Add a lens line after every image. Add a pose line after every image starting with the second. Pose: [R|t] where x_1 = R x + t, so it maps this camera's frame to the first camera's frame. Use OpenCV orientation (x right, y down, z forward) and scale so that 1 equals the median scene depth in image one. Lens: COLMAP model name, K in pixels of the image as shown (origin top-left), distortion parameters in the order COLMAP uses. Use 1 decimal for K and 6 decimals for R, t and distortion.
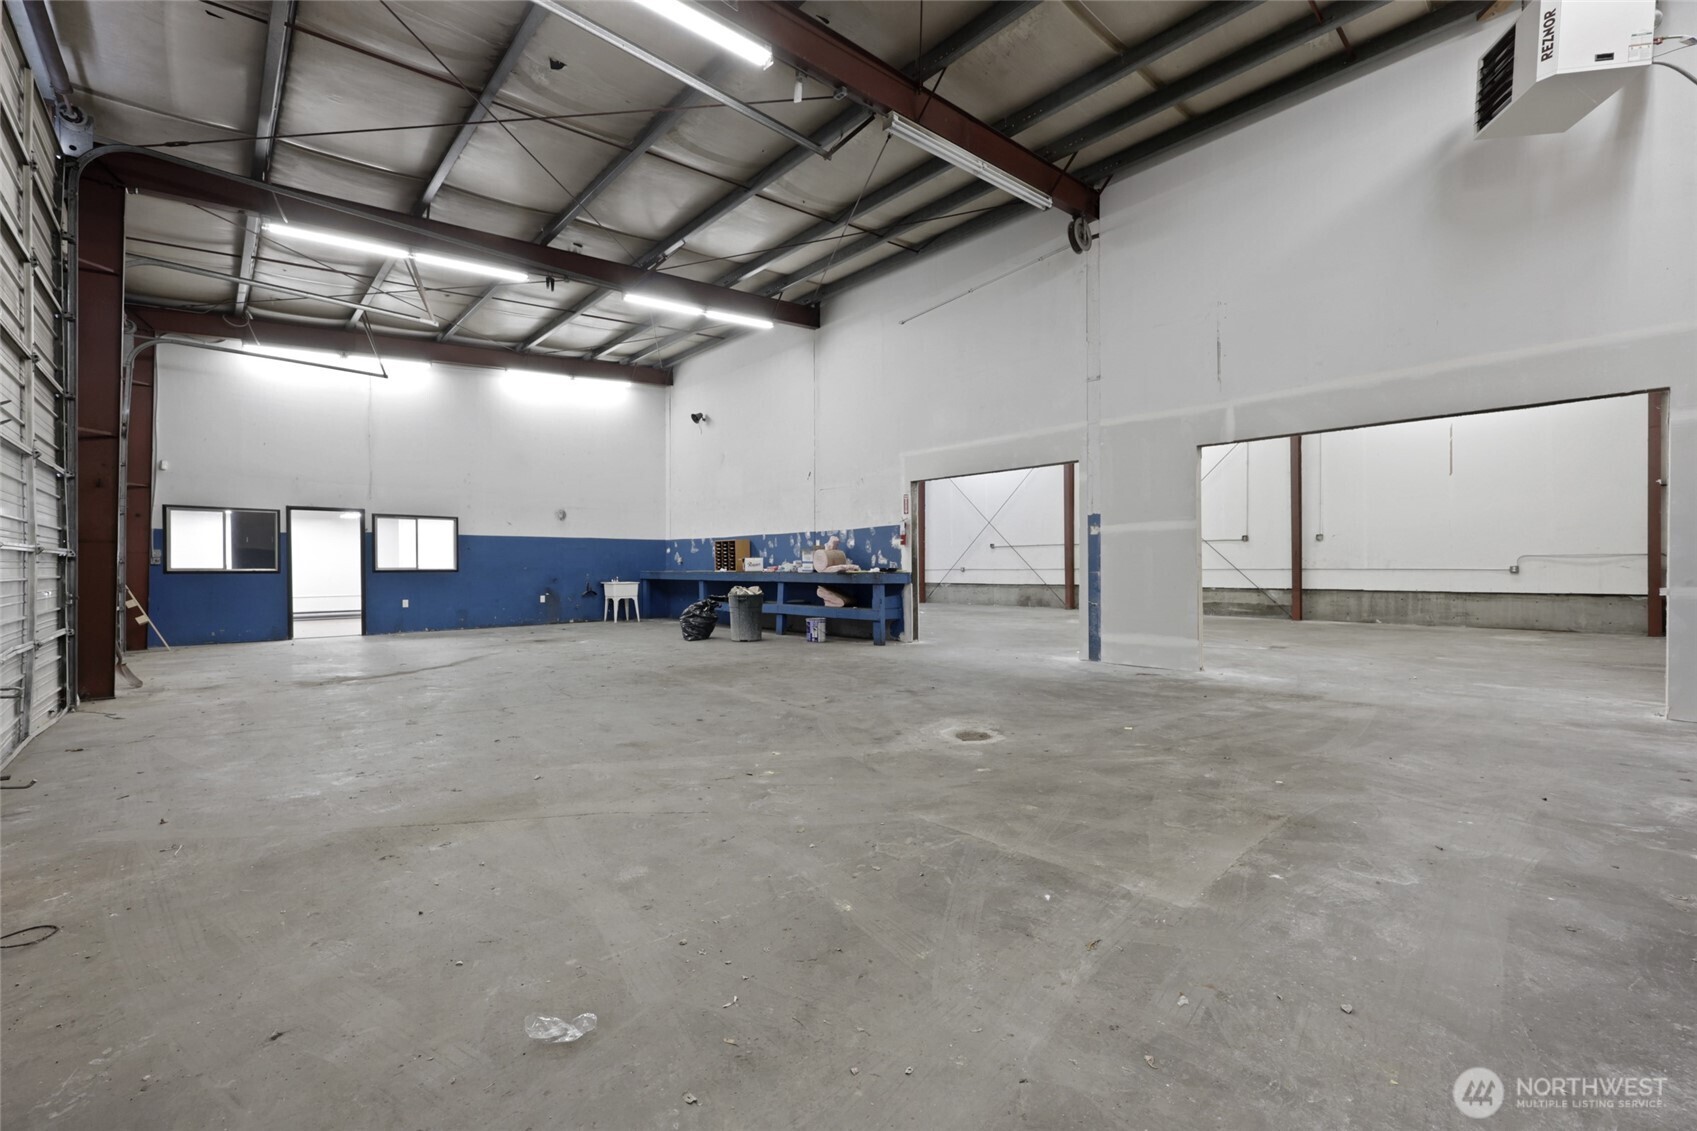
lens RADIAL K [[683.4, 0, 853.1], [0, 683.4, 570.6], [0, 0, 1]] dist [0.000783, 0.000857]
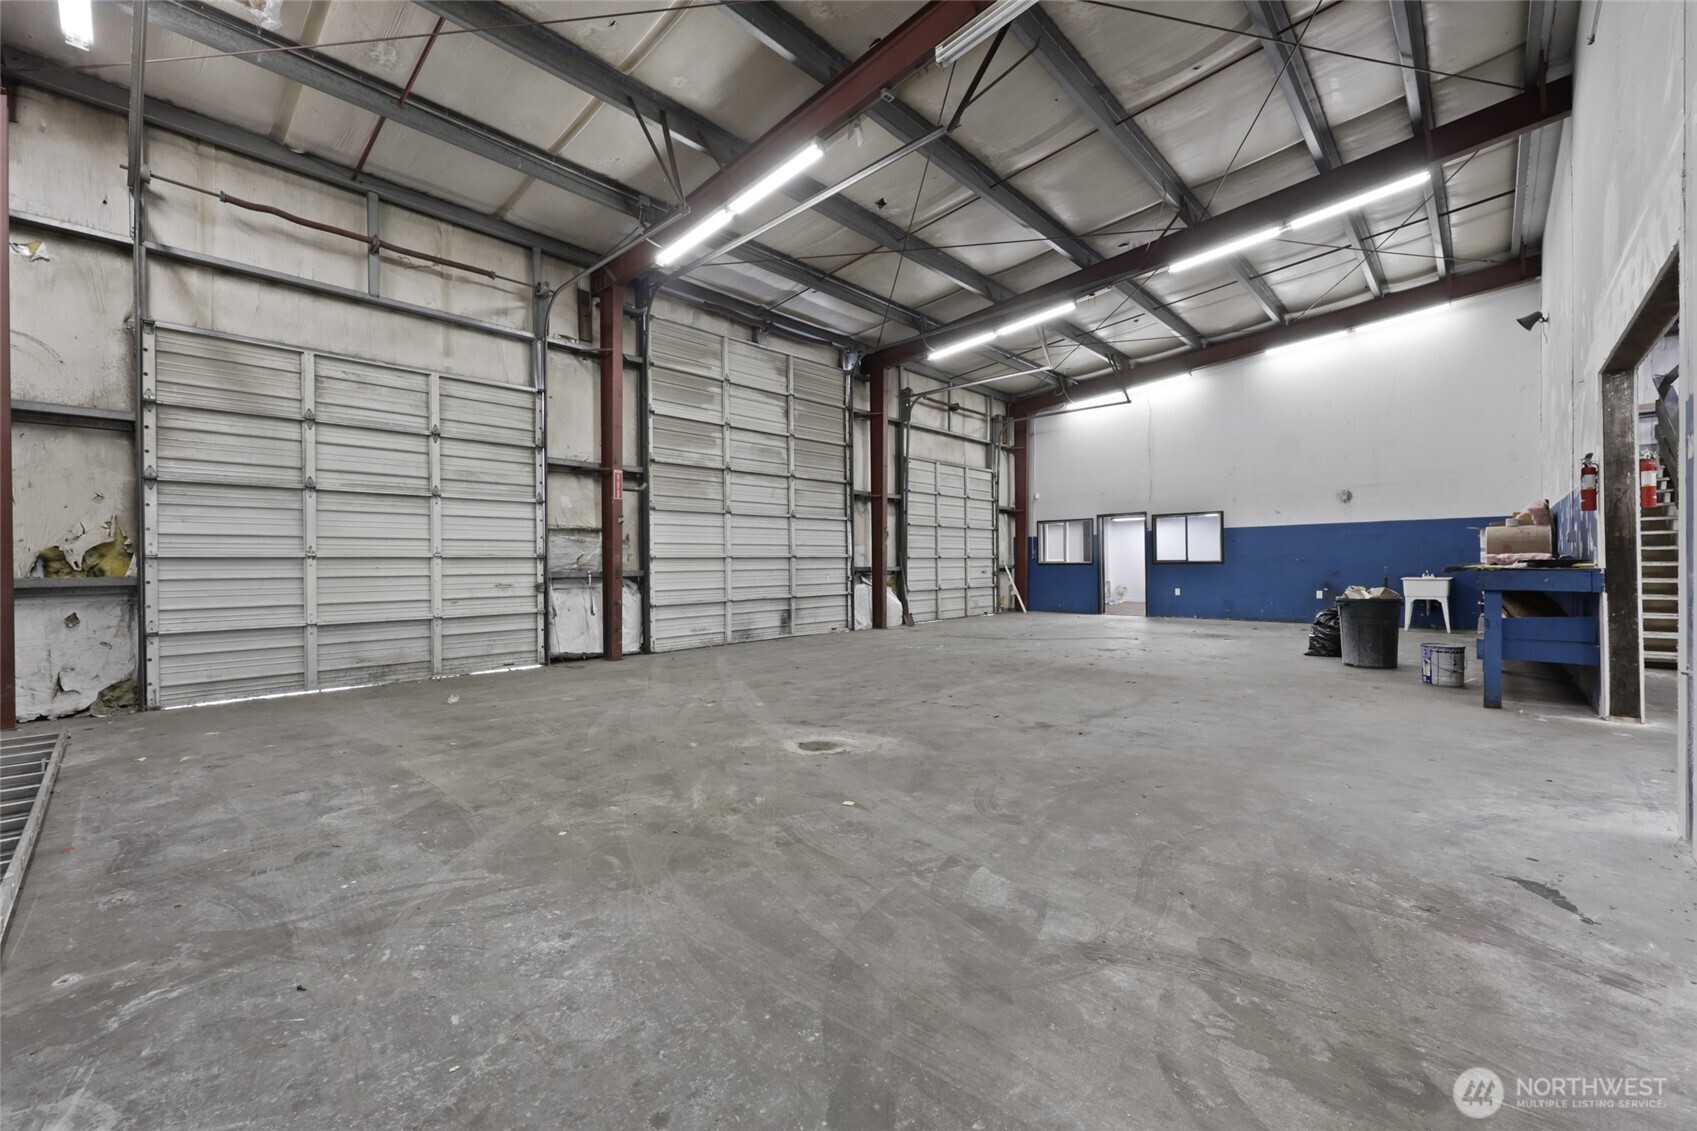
lens RADIAL K [[683.4, 0, 846.6], [0, 683.4, 566.6], [0, 0, 1]] dist [0.000783, 0.000857]
pose [[0.055449, 0.005555, -0.998446, 0.770160], [0.006040, 0.999964, 0.005899, -0.006518], [0.998443, -0.006358, 0.055413, 0.685230]]
